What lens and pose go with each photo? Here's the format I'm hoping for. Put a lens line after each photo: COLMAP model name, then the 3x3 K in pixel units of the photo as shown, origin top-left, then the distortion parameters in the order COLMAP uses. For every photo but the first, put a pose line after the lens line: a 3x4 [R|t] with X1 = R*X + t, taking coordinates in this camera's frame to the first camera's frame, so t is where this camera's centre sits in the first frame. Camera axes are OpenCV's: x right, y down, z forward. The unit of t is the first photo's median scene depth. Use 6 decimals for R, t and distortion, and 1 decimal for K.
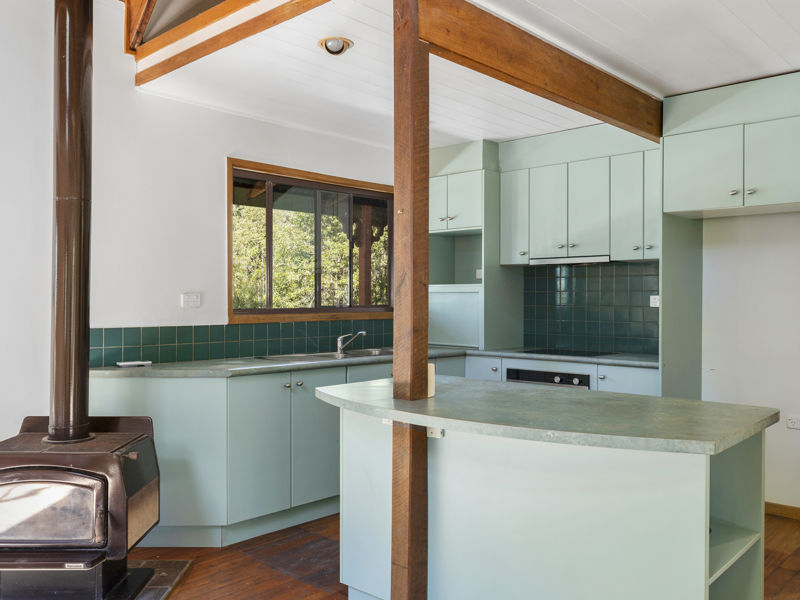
lens RADIAL K [[692.4, 0, 400.0], [0, 692.4, 300.0], [0, 0, 1]] dist [0.000600, -0.000091]
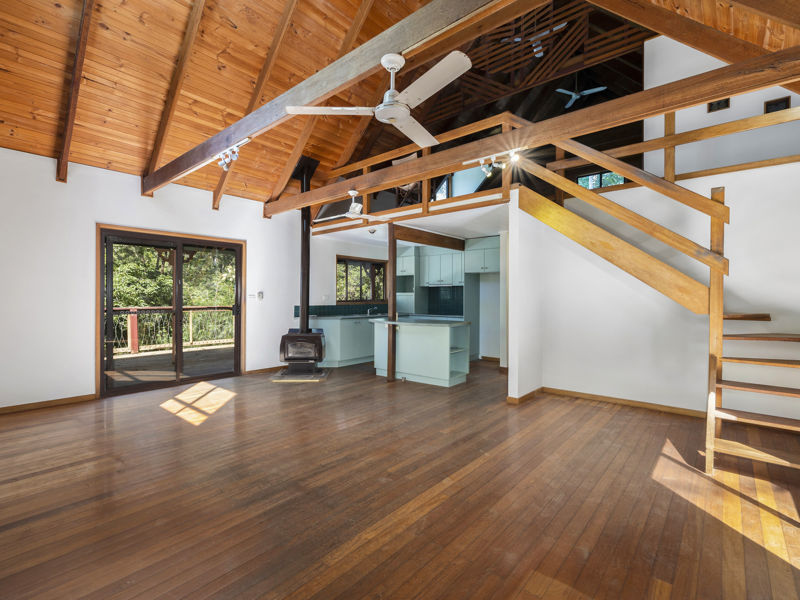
lens RADIAL K [[380.1, 0, 400.0], [0, 380.1, 300.0], [0, 0, 1]] dist [-0.000330, 0.000116]
pose [[0.998932, 0.000850, 0.046202, -0.025193], [-0.001162, 0.999977, 0.006733, -0.001543], [-0.046195, -0.006779, 0.998909, -0.782289]]
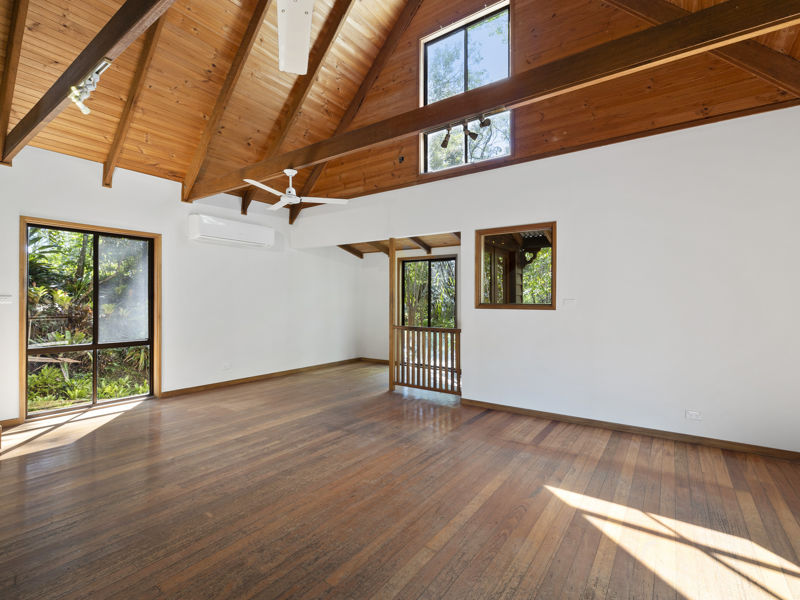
lens RADIAL K [[380.1, 0, 400.0], [0, 380.1, 300.0], [0, 0, 1]] dist [-0.000330, 0.000116]
pose [[-0.991059, -0.006106, -0.133286, -0.154230], [-0.005614, 0.999976, -0.004066, 0.001374], [0.133308, -0.003282, -0.991069, 0.657678]]
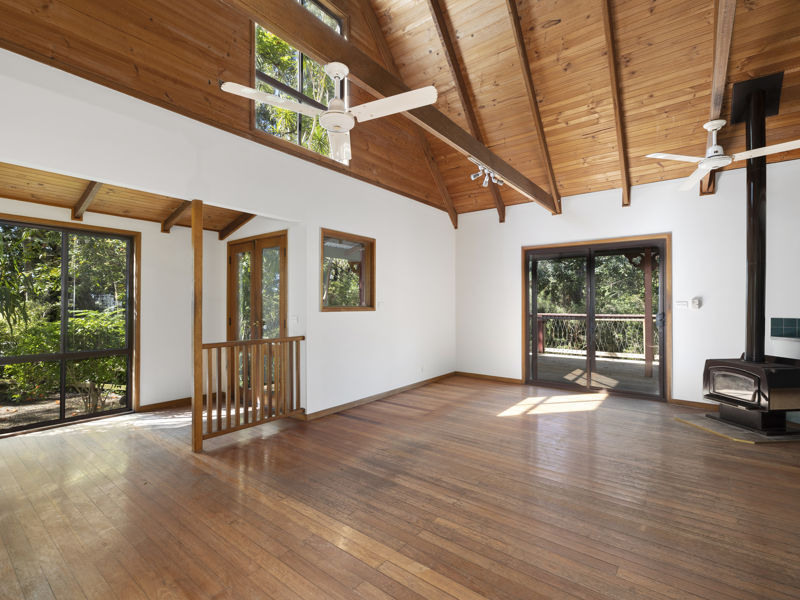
lens RADIAL K [[380.1, 0, 400.0], [0, 380.1, 300.0], [0, 0, 1]] dist [-0.000330, 0.000116]
pose [[0.095036, -0.012378, -0.995397, 0.495372], [-0.001855, 0.999919, -0.012611, 0.000396], [0.995472, 0.003045, 0.095005, -0.246441]]
